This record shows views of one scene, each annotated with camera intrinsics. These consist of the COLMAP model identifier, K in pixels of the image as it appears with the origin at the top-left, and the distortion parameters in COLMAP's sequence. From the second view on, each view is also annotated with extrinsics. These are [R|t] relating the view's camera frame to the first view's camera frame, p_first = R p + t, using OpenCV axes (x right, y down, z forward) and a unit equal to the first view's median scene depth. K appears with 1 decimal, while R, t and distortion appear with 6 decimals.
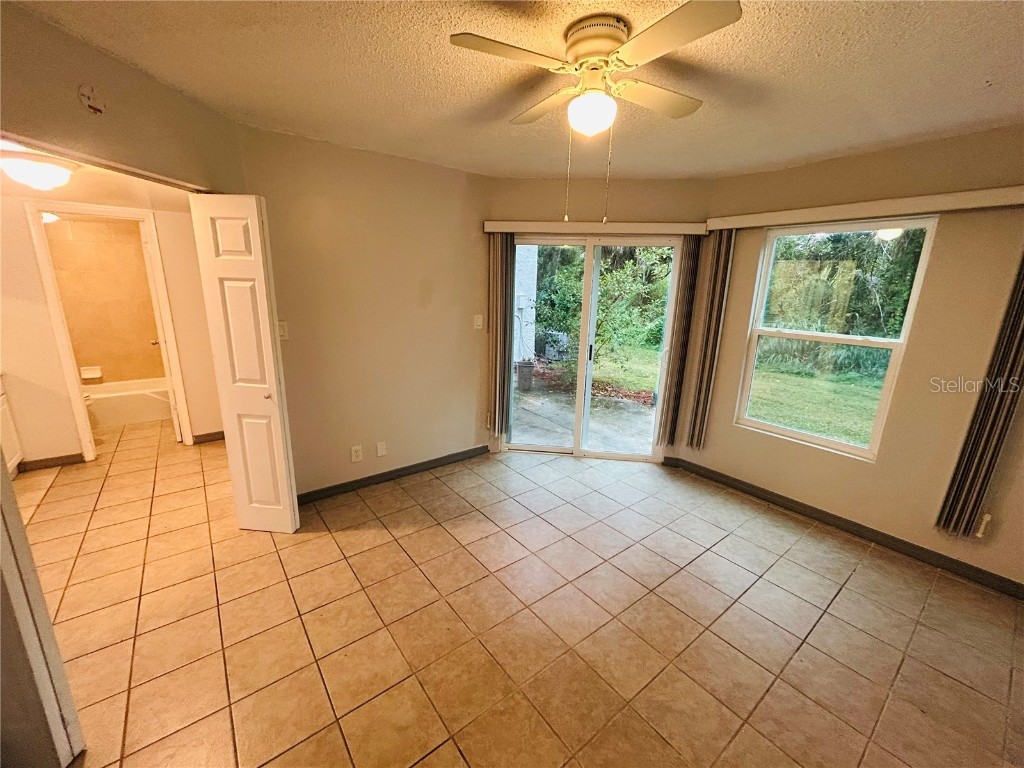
lens RADIAL K [[410.0, 0, 515.6], [0, 410.0, 387.7], [0, 0, 1]] dist [-0.002025, 0.000506]
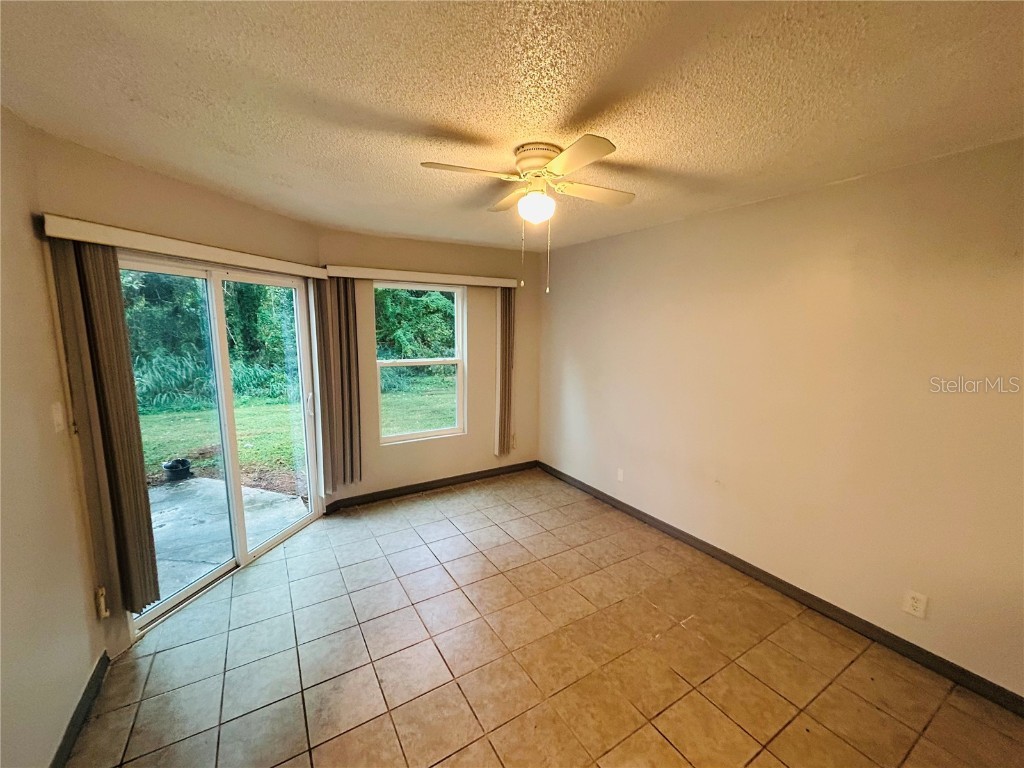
lens RADIAL K [[410.0, 0, 509.4], [0, 410.0, 385.5], [0, 0, 1]] dist [-0.002025, 0.000506]
pose [[0.123233, -0.171943, 0.977368, -0.618549], [0.243288, 0.960055, 0.138222, -0.170274], [-0.962094, 0.220749, 0.160143, 0.515665]]
